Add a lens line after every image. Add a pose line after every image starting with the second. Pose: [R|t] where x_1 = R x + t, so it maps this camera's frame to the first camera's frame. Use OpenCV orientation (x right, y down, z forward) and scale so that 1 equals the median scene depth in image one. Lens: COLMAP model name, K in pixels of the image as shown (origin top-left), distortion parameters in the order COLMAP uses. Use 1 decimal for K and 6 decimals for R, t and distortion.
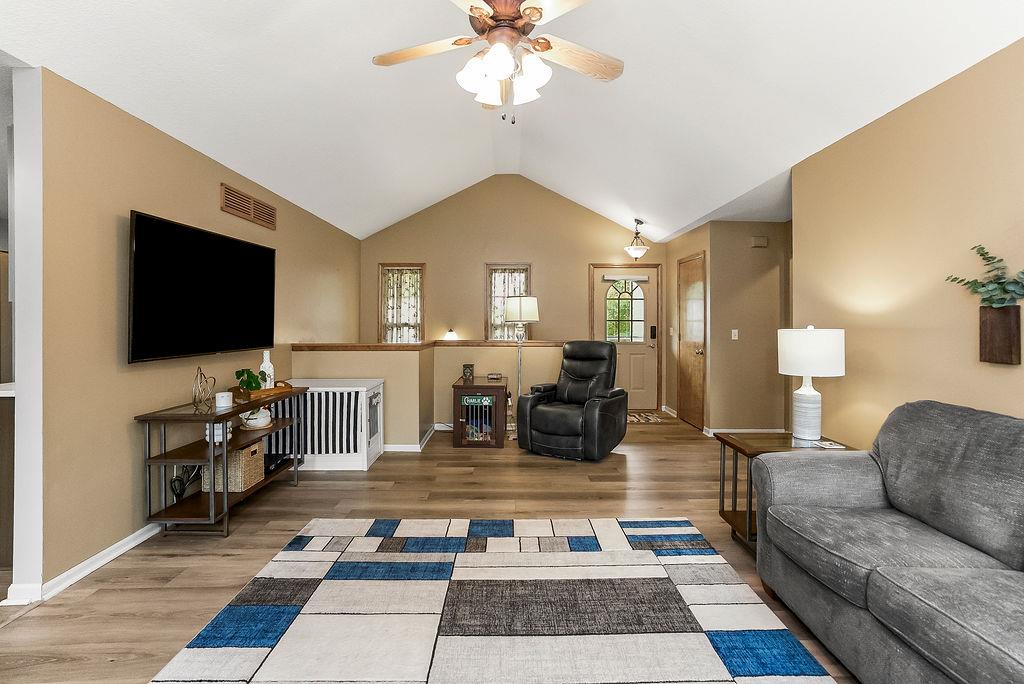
lens RADIAL K [[472.7, 0, 520.2], [0, 472.7, 336.7], [0, 0, 1]] dist [-0.040072, 0.017334]
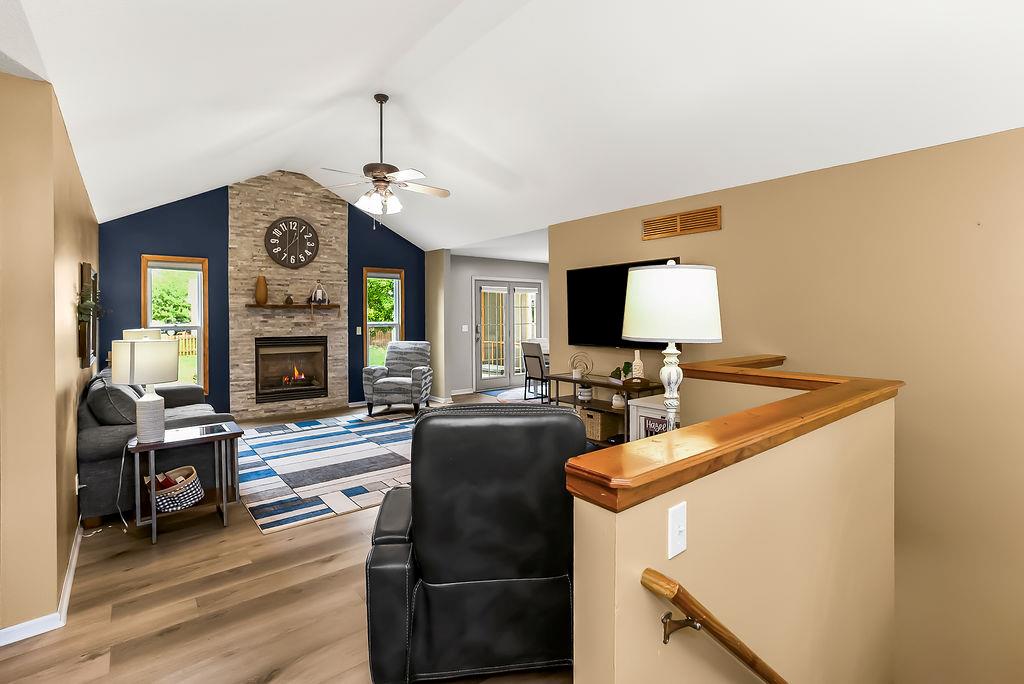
lens RADIAL K [[472.7, 0, 506.7], [0, 472.7, 313.7], [0, 0, 1]] dist [-0.040072, 0.017334]
pose [[-0.787145, 0.000584, -0.616768, 0.641451], [-0.000357, 0.999999, 0.001403, -0.077191], [0.616768, 0.001324, -0.787144, 2.399387]]
